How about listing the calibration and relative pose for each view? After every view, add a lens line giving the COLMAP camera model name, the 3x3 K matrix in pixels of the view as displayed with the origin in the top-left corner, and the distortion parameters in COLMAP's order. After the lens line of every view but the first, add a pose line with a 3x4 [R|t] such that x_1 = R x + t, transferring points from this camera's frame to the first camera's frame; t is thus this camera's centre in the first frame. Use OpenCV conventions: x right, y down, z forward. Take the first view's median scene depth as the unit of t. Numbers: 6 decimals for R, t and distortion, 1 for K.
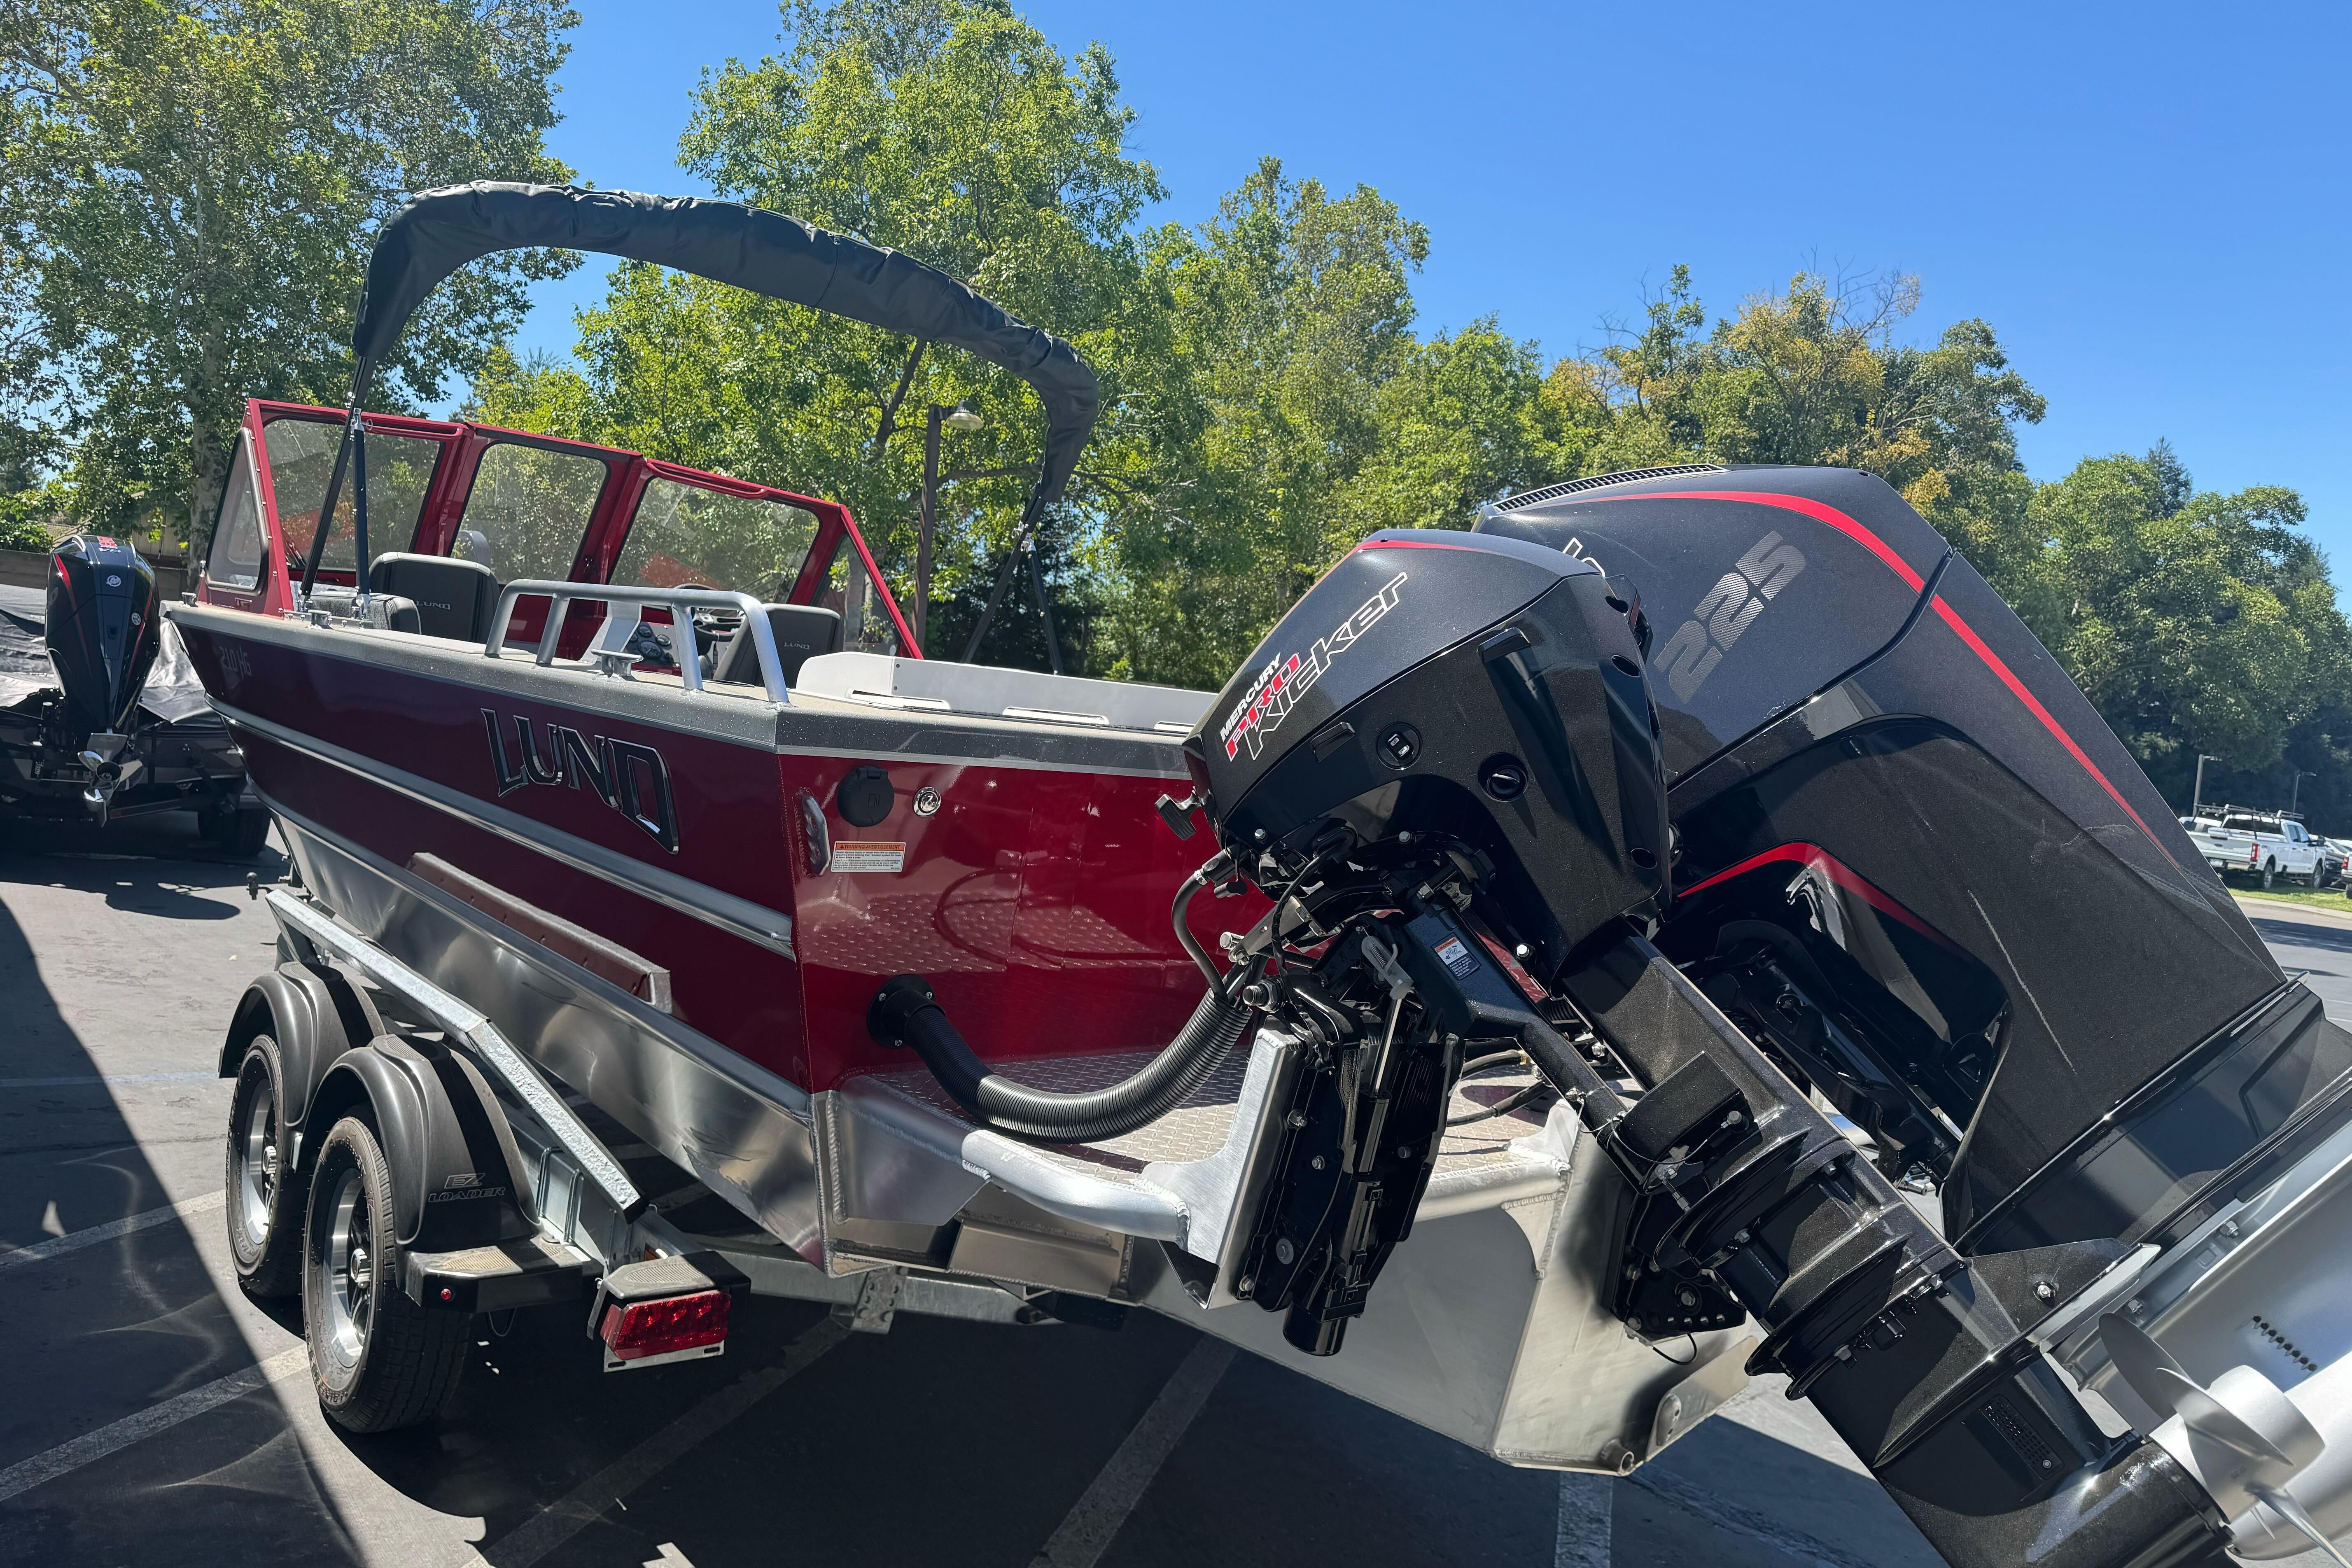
lens RADIAL K [[1589.6, 0, 1164.3], [0, 1589.6, 781.0], [0, 0, 1]] dist [0.107916, -0.156239]
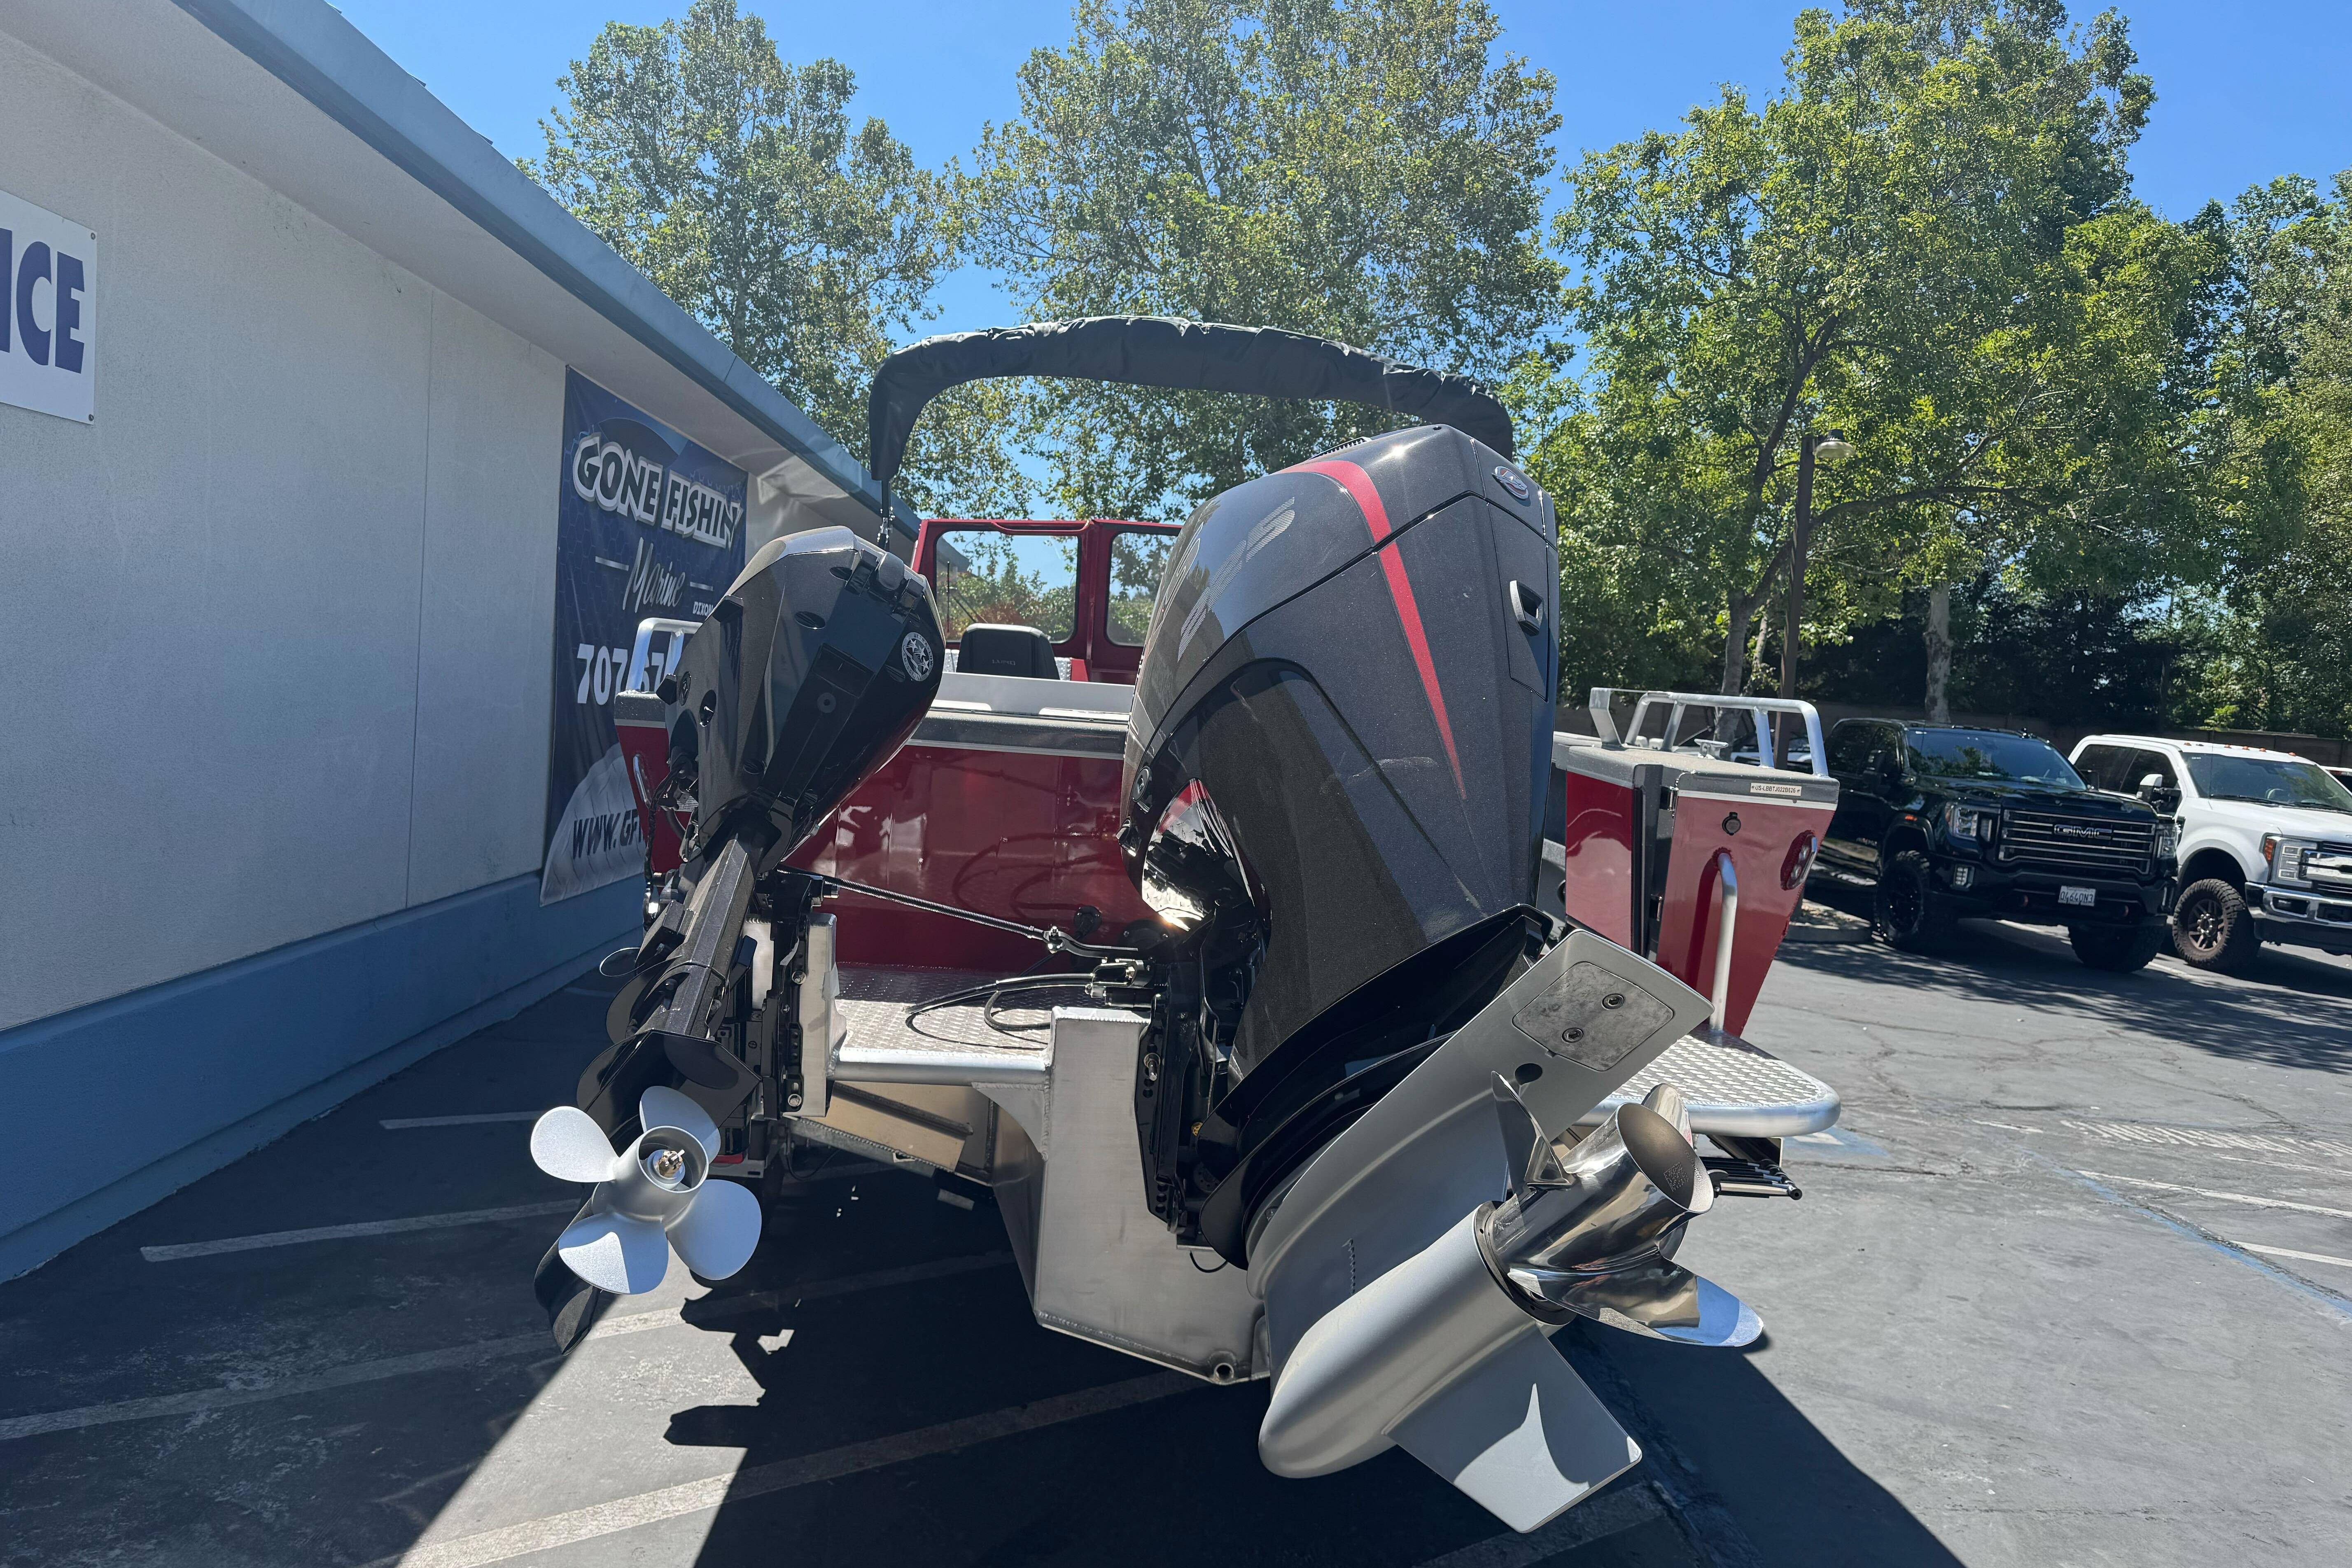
lens RADIAL K [[1604.3, 0, 1148.6], [0, 1604.3, 791.0], [0, 0, 1]] dist [0.053195, -0.076922]
pose [[0.794008, -0.002285, -0.607903, 0.617422], [-0.019398, 0.999388, -0.029093, 0.044553], [0.607598, 0.034892, 0.793478, 0.068683]]
